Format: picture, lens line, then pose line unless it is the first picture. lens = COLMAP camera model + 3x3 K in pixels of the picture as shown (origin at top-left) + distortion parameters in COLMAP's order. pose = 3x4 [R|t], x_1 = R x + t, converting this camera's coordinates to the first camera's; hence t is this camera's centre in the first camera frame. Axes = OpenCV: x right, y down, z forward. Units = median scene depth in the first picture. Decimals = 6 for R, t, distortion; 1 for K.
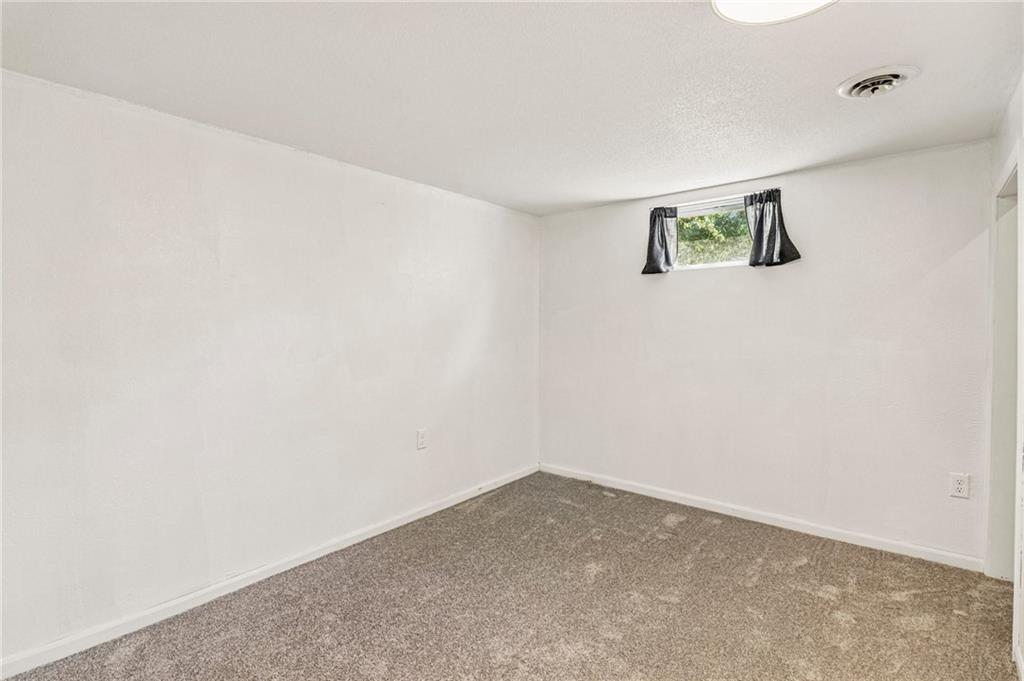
lens RADIAL K [[489.7, 0, 504.8], [0, 489.7, 336.3], [0, 0, 1]] dist [0.007560, -0.002657]
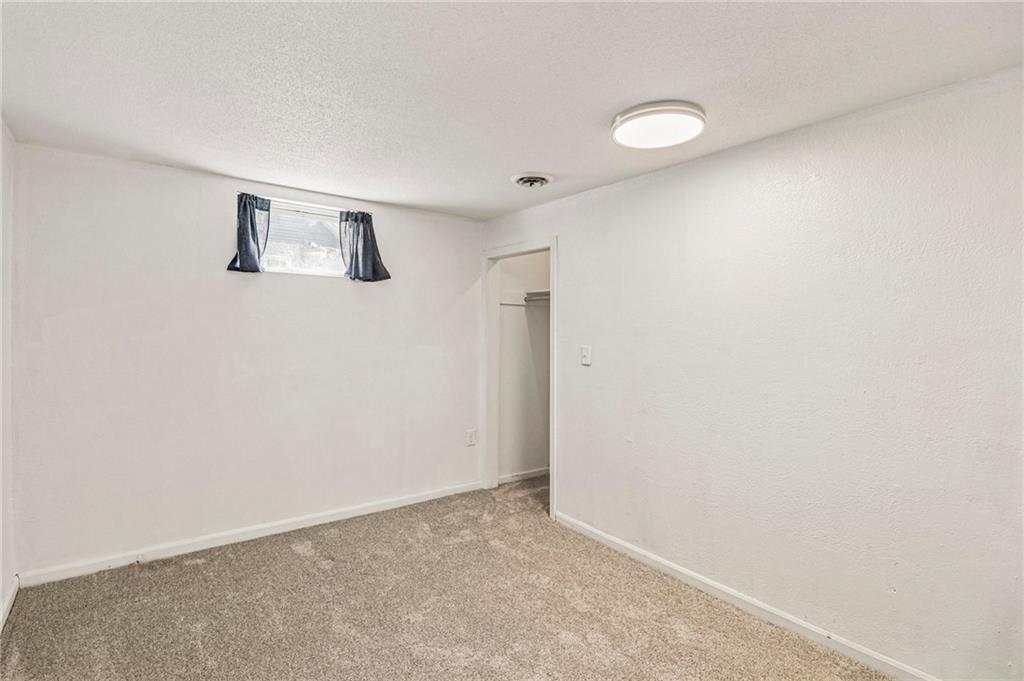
lens RADIAL K [[489.7, 0, 504.2], [0, 489.7, 338.4], [0, 0, 1]] dist [0.007560, -0.002657]
pose [[0.238475, -0.013999, 0.971048, -0.445762], [0.004222, 0.999902, 0.013378, -0.027334], [-0.971139, 0.000910, 0.238511, 0.416705]]
